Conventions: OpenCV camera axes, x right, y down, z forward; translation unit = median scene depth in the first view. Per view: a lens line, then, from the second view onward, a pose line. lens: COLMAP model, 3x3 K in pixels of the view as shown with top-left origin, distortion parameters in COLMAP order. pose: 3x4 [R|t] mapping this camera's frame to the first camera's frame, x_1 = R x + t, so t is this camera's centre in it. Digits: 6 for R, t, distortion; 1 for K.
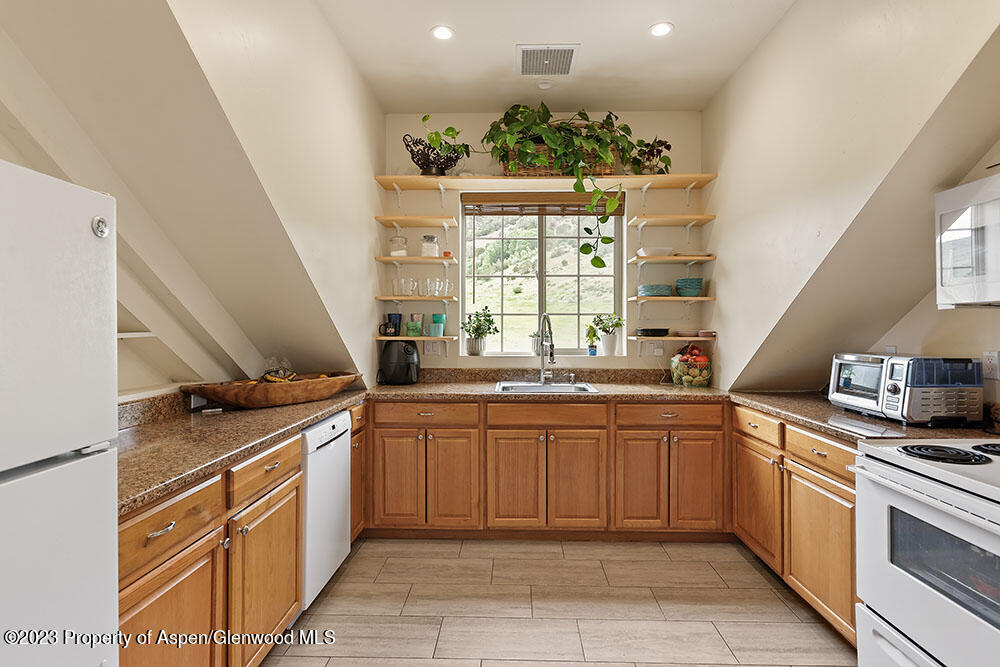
lens RADIAL K [[532.2, 0, 502.5], [0, 532.2, 320.0], [0, 0, 1]] dist [-0.004481, 0.000961]
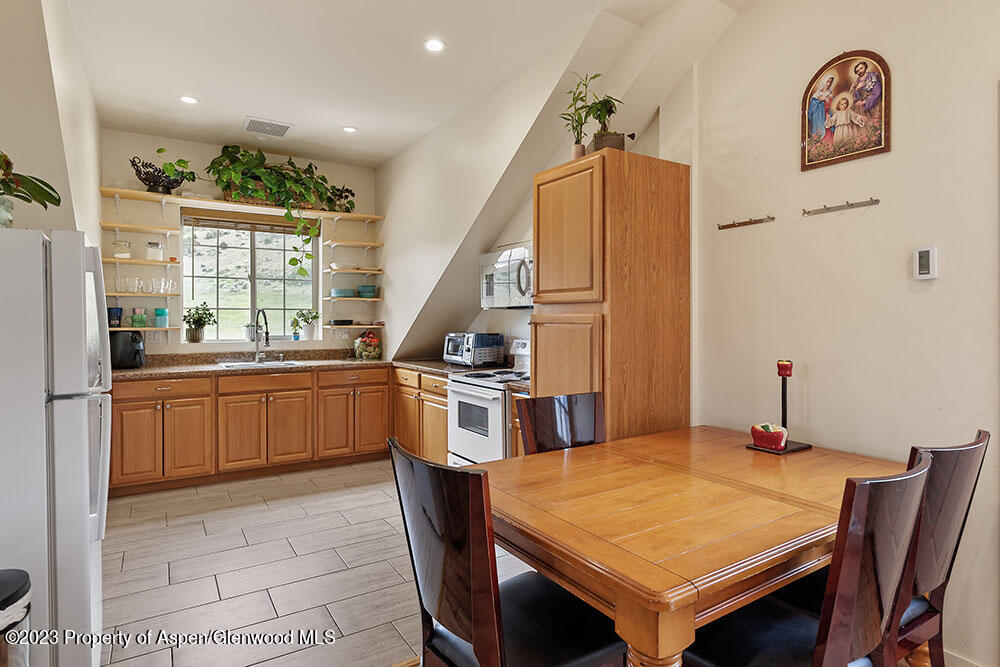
lens RADIAL K [[532.2, 0, 500.6], [0, 532.2, 325.5], [0, 0, 1]] dist [-0.004481, 0.000961]
pose [[0.831771, -0.009823, 0.555032, -0.169332], [-0.004578, 0.999688, 0.024554, -0.006078], [-0.555100, -0.022964, 0.831466, -0.459309]]
